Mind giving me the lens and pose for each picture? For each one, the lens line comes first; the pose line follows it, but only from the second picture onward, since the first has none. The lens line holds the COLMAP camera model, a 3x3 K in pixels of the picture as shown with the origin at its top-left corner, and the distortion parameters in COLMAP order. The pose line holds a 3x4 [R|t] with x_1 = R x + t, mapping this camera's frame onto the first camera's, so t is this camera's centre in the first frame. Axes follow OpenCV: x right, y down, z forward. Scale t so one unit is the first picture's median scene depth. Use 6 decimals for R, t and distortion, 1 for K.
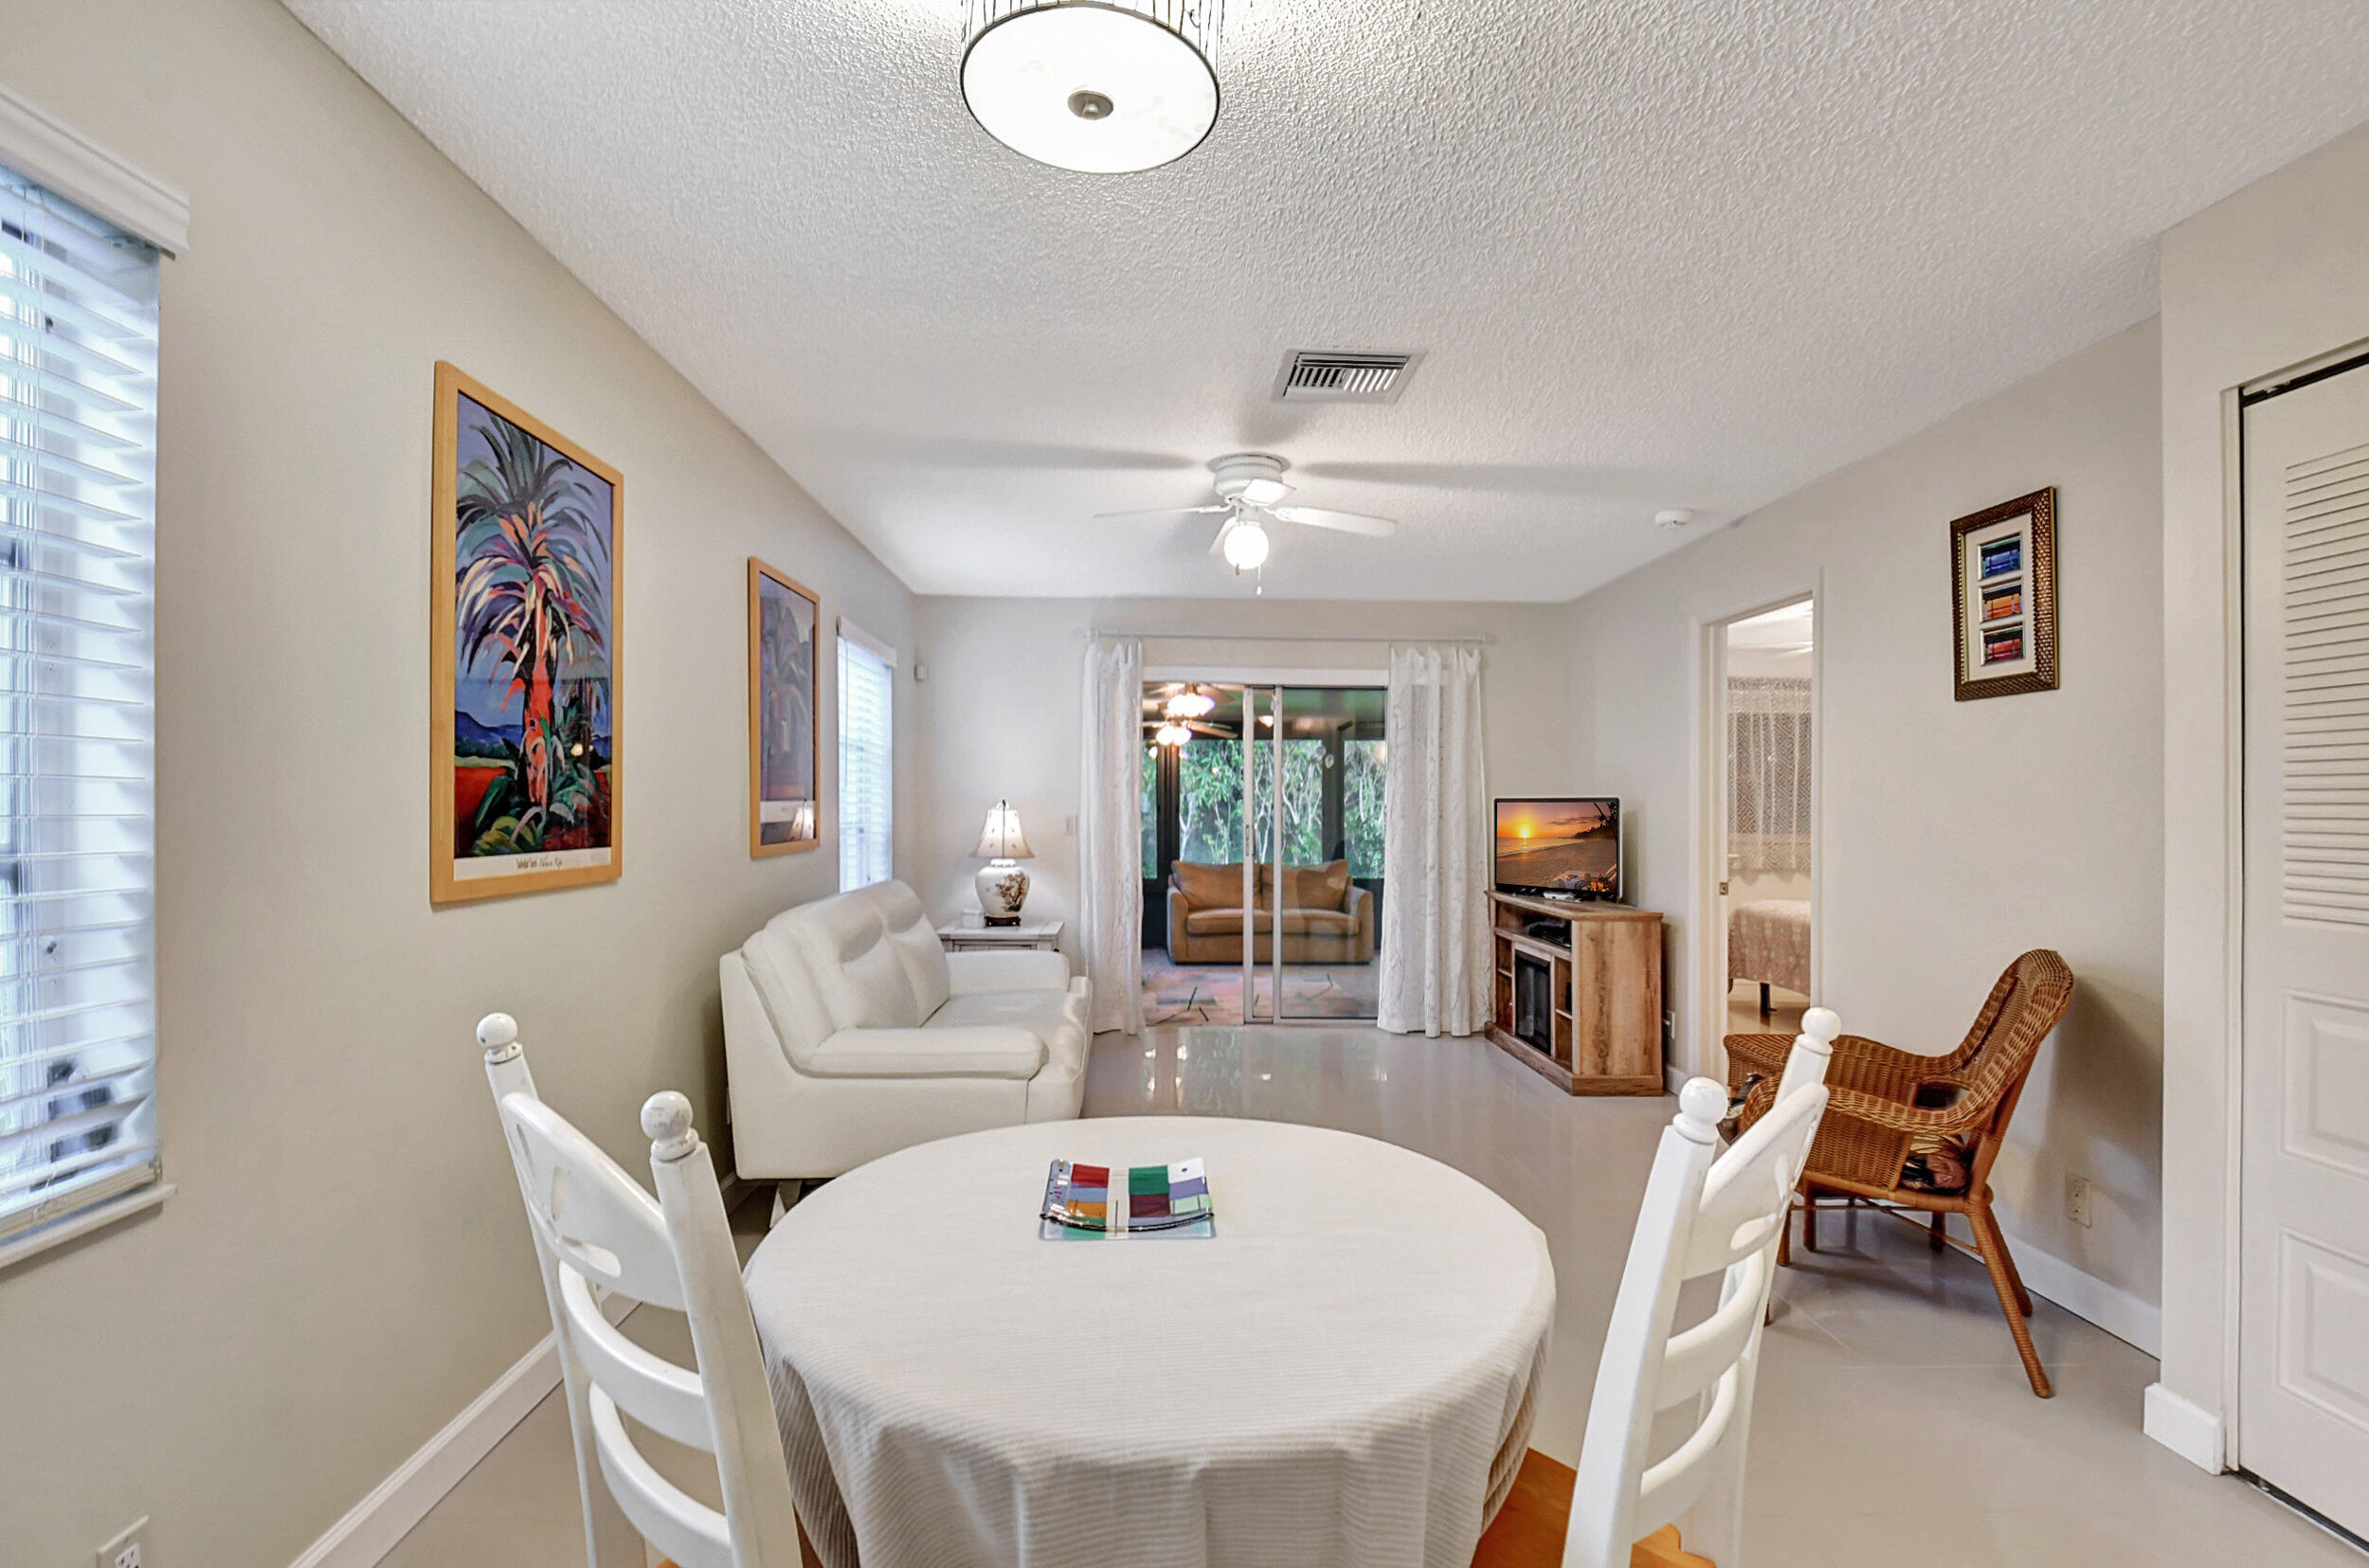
lens RADIAL K [[1055.2, 0, 1171.5], [0, 1055.2, 747.4], [0, 0, 1]] dist [-0.001505, -0.000135]
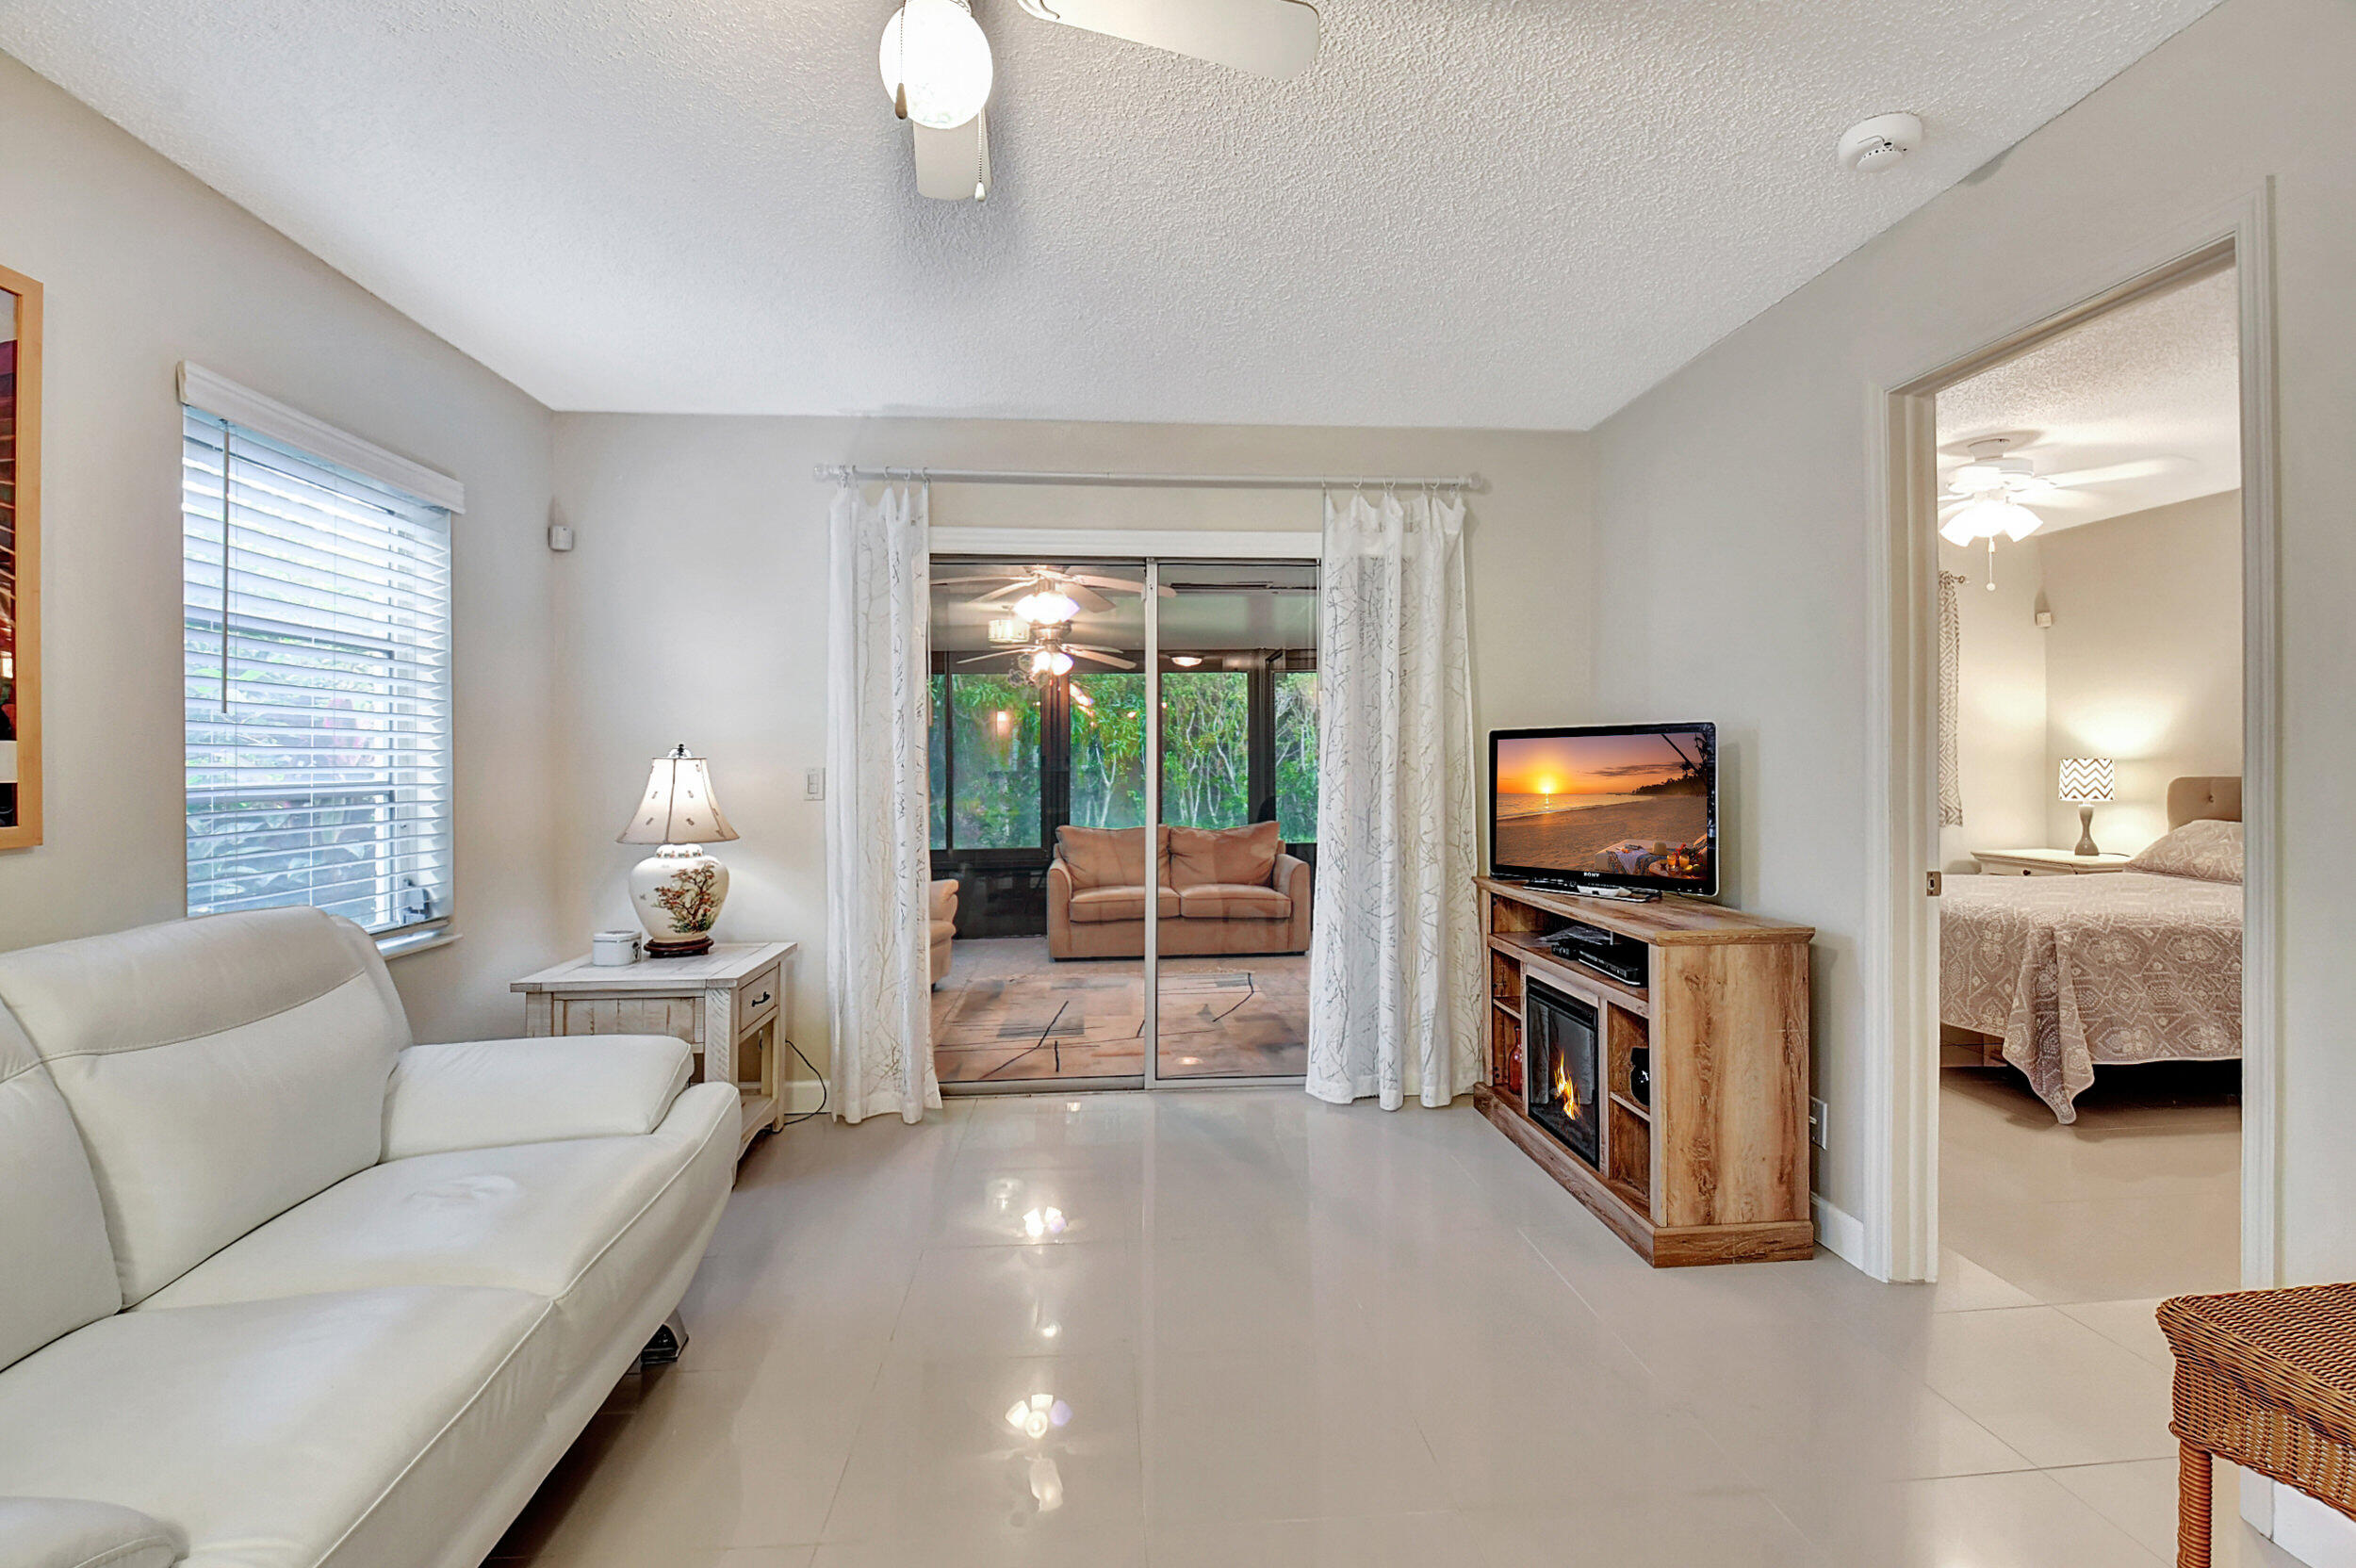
lens RADIAL K [[1041.8, 0, 1181.4], [0, 1041.8, 746.4], [0, 0, 1]] dist [0.001927, -0.000316]
pose [[0.998291, -0.013800, 0.056788, 0.108814], [0.011440, 0.999066, 0.041669, 0.036331], [-0.057310, -0.040948, 0.997516, 0.484478]]
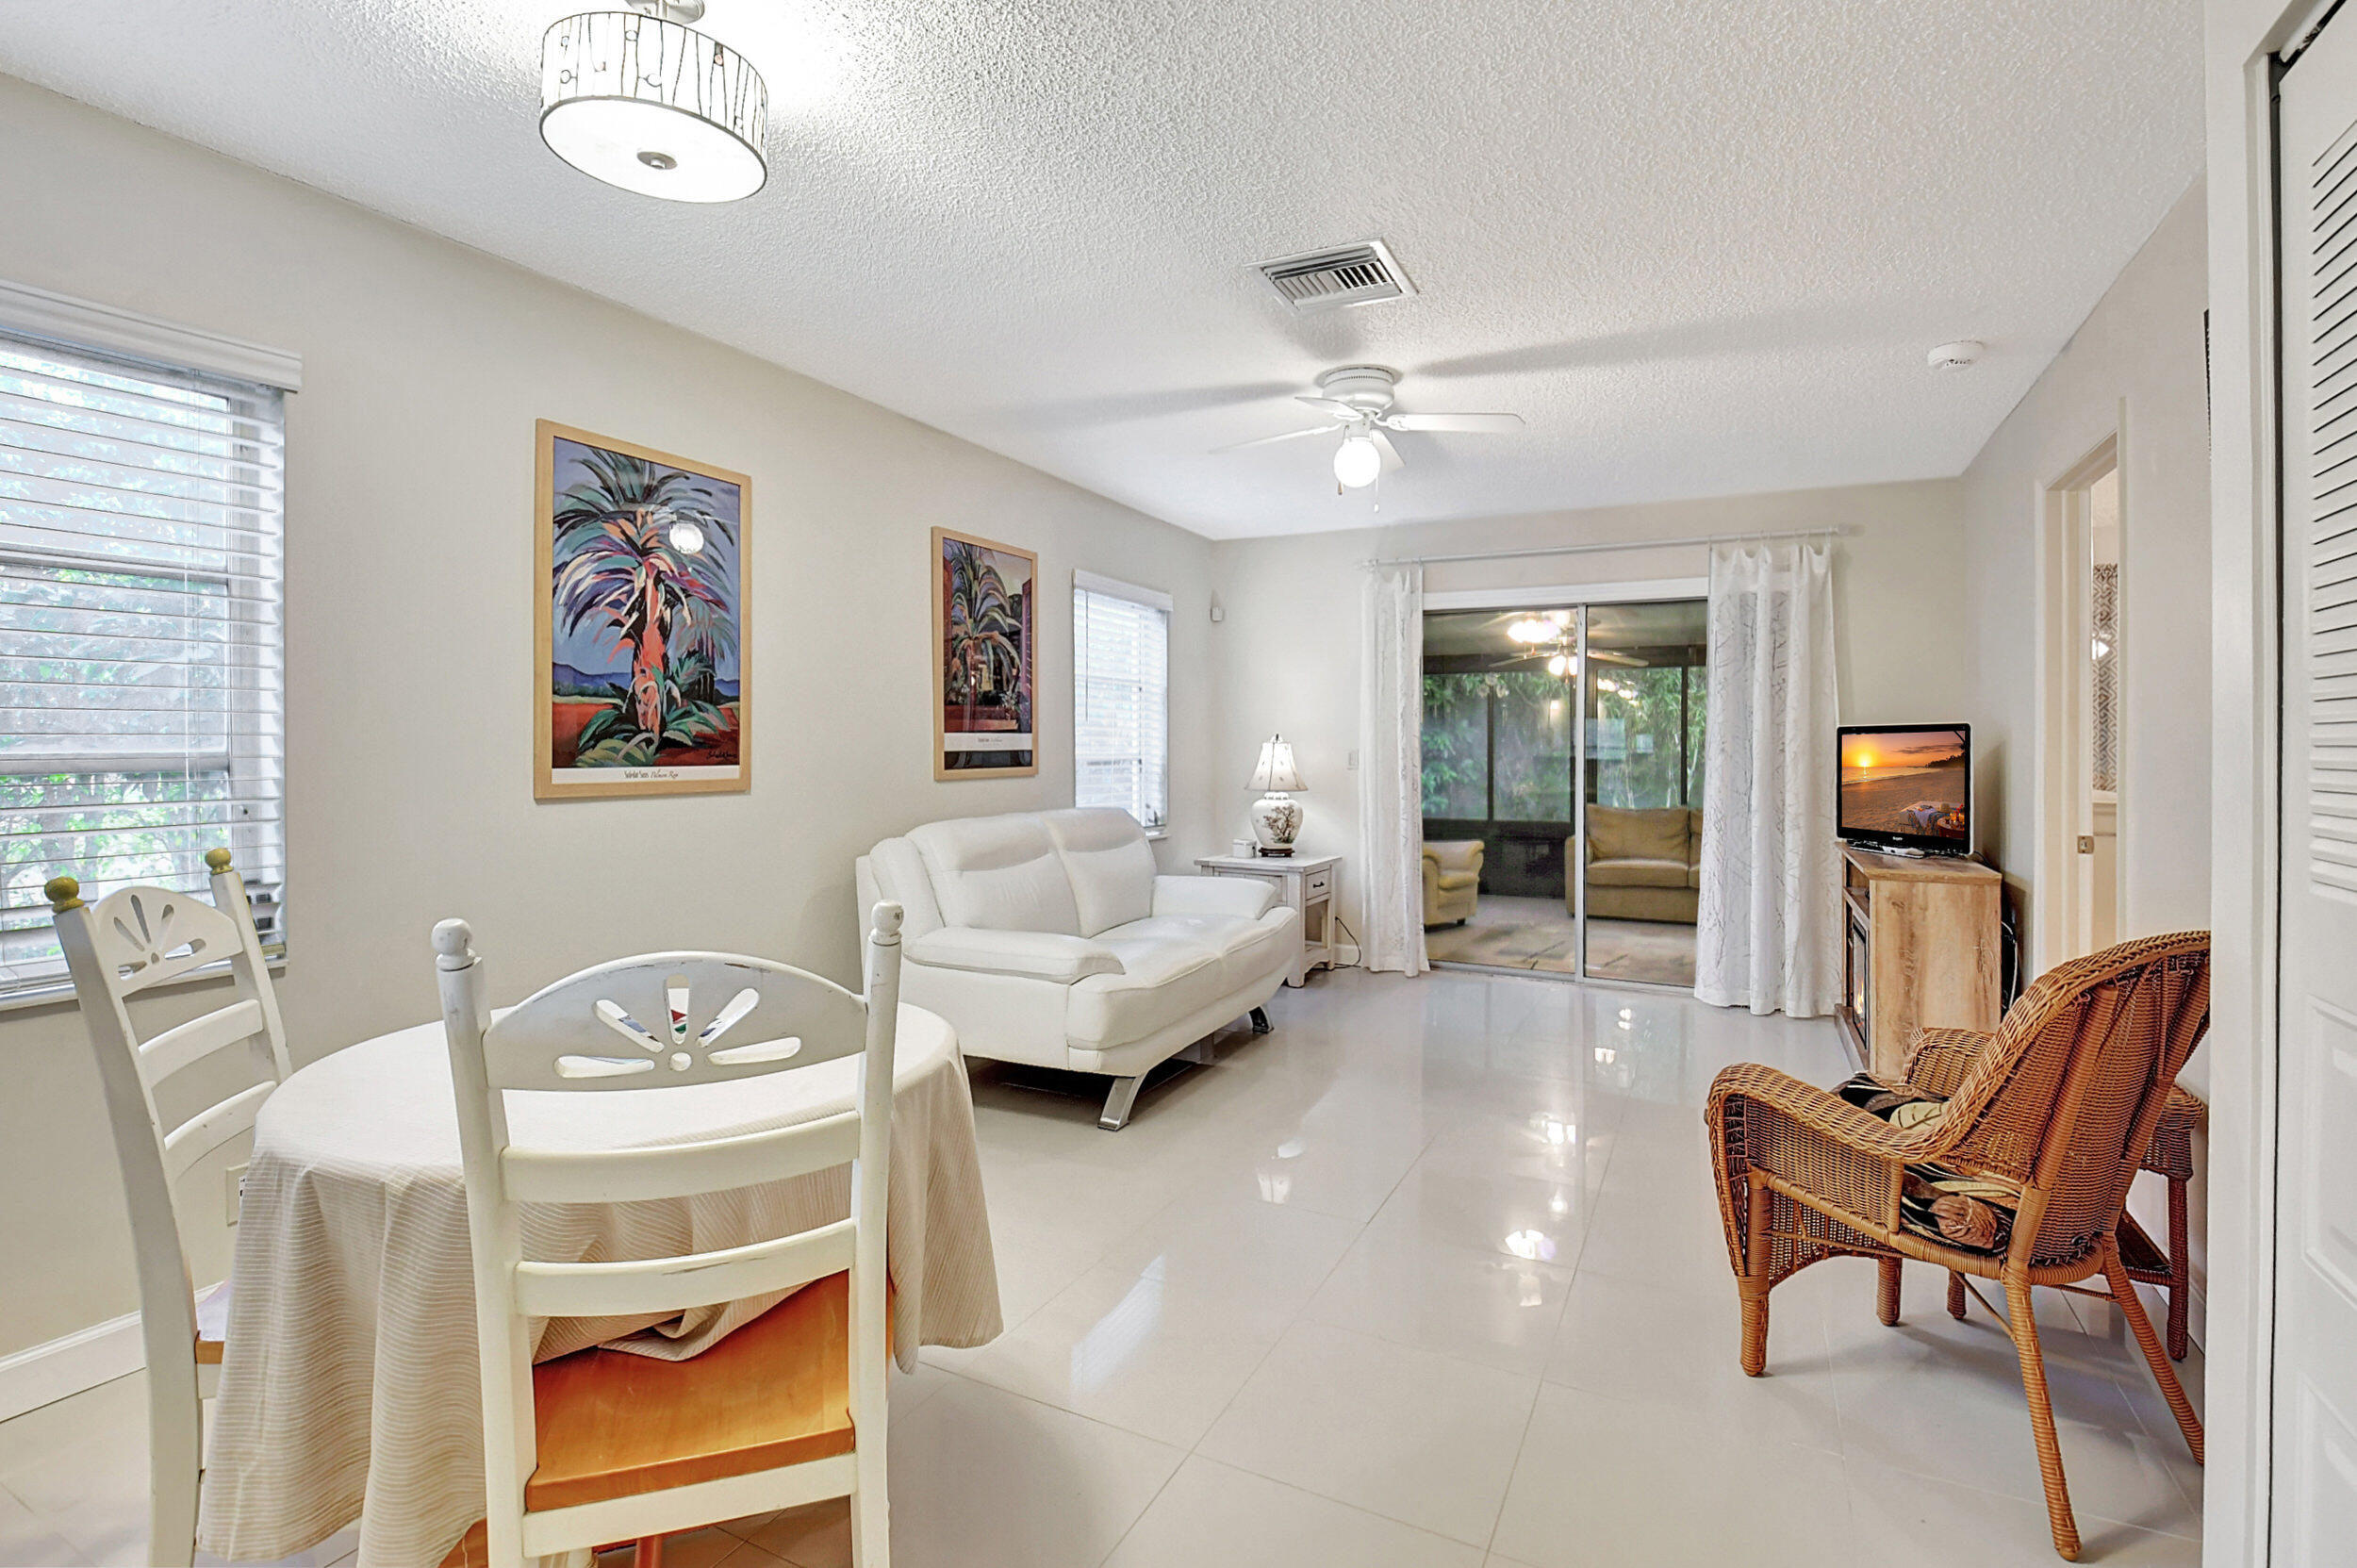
lens RADIAL K [[1095.0, 0, 1206.1], [0, 1095.0, 695.7], [0, 0, 1]] dist [0.001484, 0.000010]
pose [[0.885130, -0.023299, -0.464761, 0.329561], [0.026695, 0.999643, 0.000728, 0.012872], [0.464578, -0.013051, 0.885436, 0.043229]]
